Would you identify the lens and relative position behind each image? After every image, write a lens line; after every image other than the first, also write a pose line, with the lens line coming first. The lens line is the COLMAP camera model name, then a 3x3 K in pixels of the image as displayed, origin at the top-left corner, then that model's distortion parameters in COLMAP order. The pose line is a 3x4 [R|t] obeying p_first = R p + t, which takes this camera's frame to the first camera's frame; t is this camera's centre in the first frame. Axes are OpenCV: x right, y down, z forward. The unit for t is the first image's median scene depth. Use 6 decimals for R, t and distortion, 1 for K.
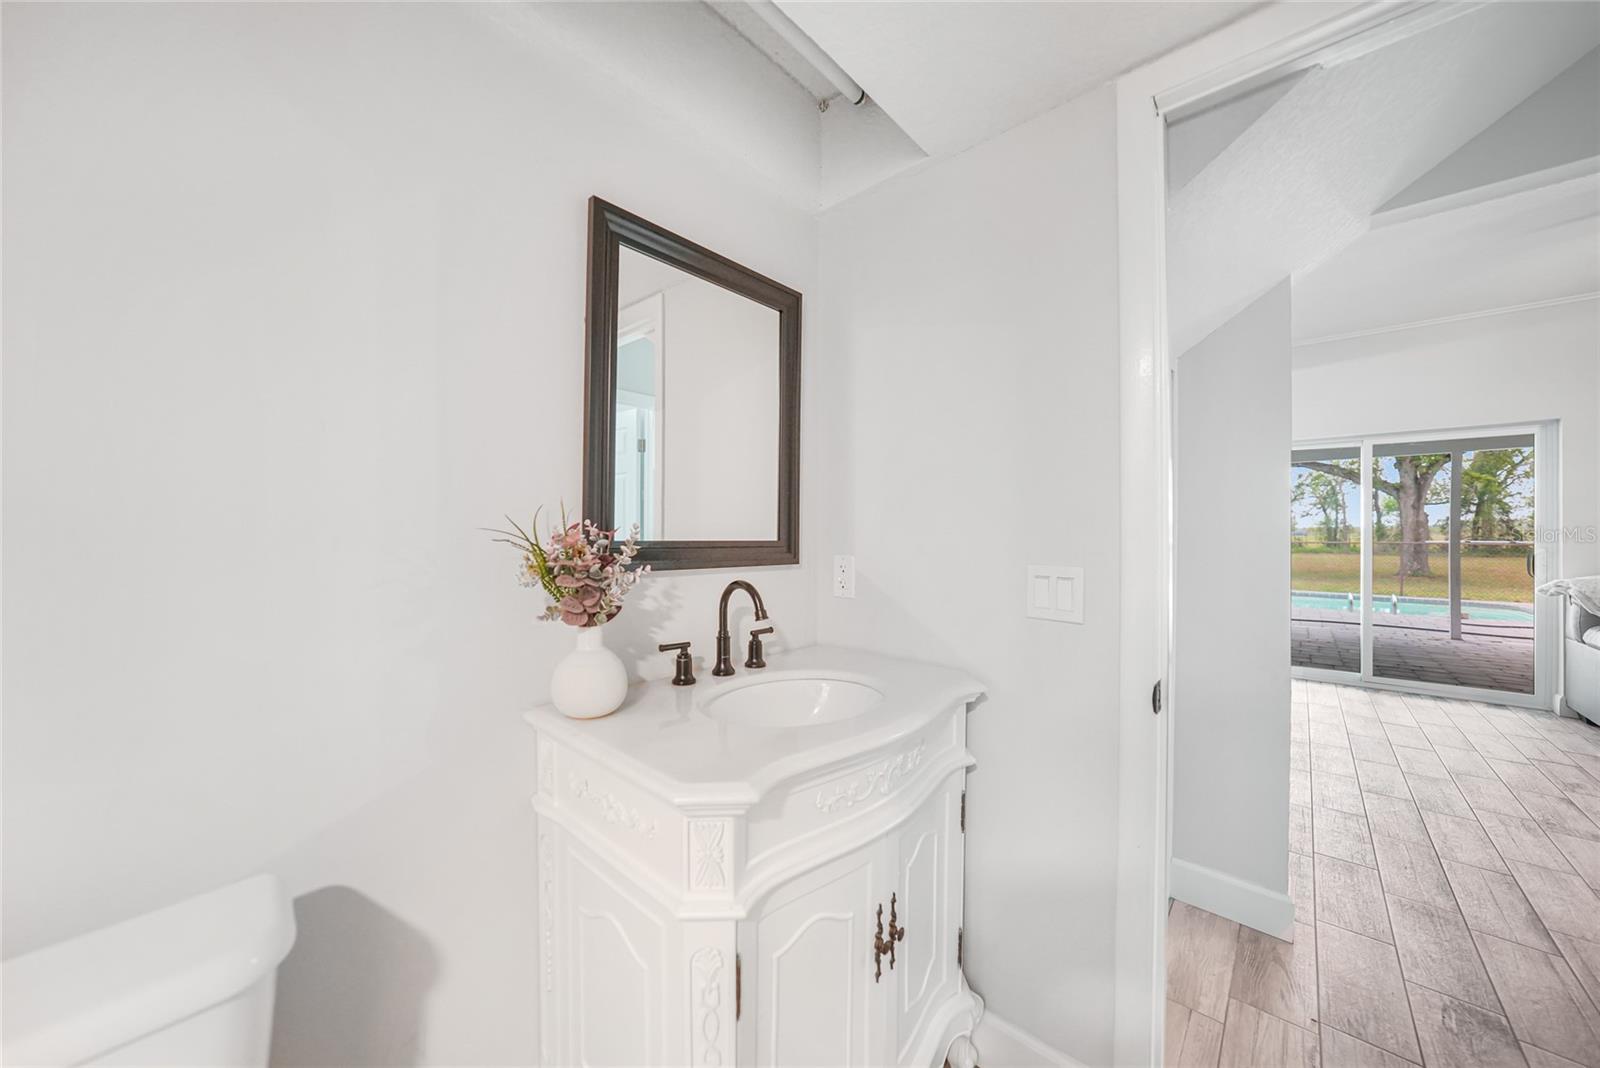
lens RADIAL K [[564.0, 0, 801.1], [0, 564.0, 528.8], [0, 0, 1]] dist [-0.023279, 0.005782]
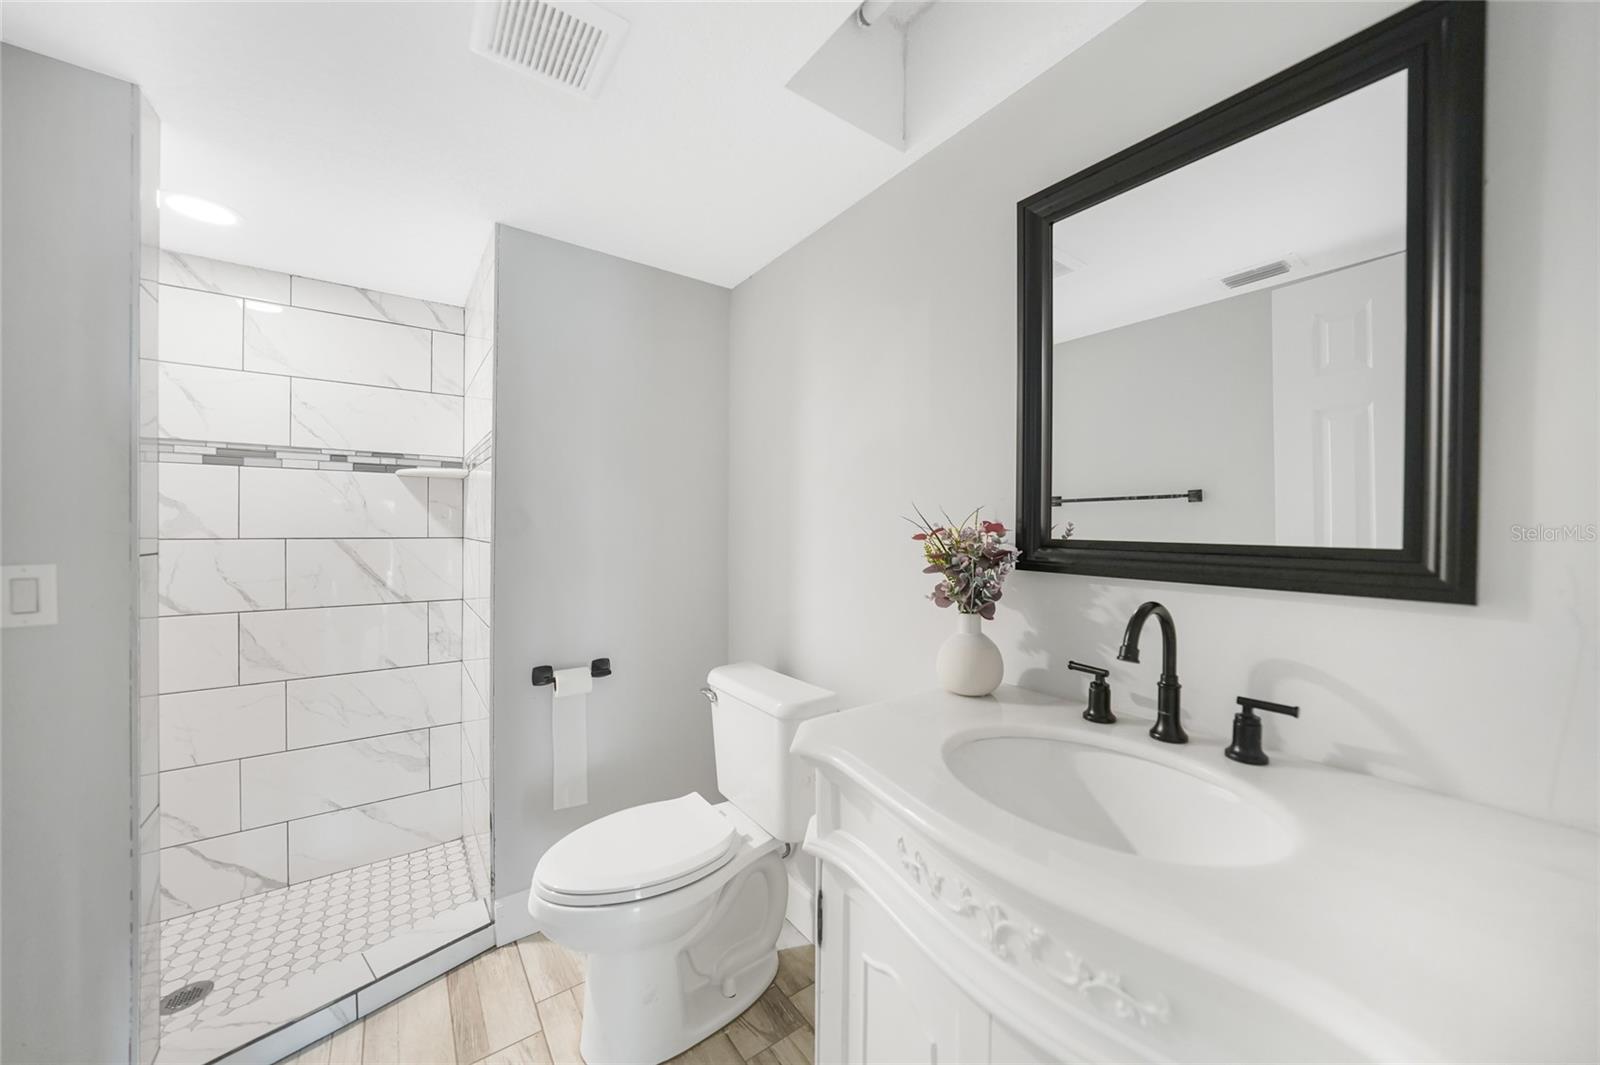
lens RADIAL K [[565.3, 0, 803.6], [0, 565.3, 520.8], [0, 0, 1]] dist [-0.025881, 0.005797]
pose [[-0.201796, -0.009827, -0.979378, 0.541276], [0.003683, 0.999935, -0.010792, -0.000306], [0.979421, -0.005785, -0.201746, 0.620606]]
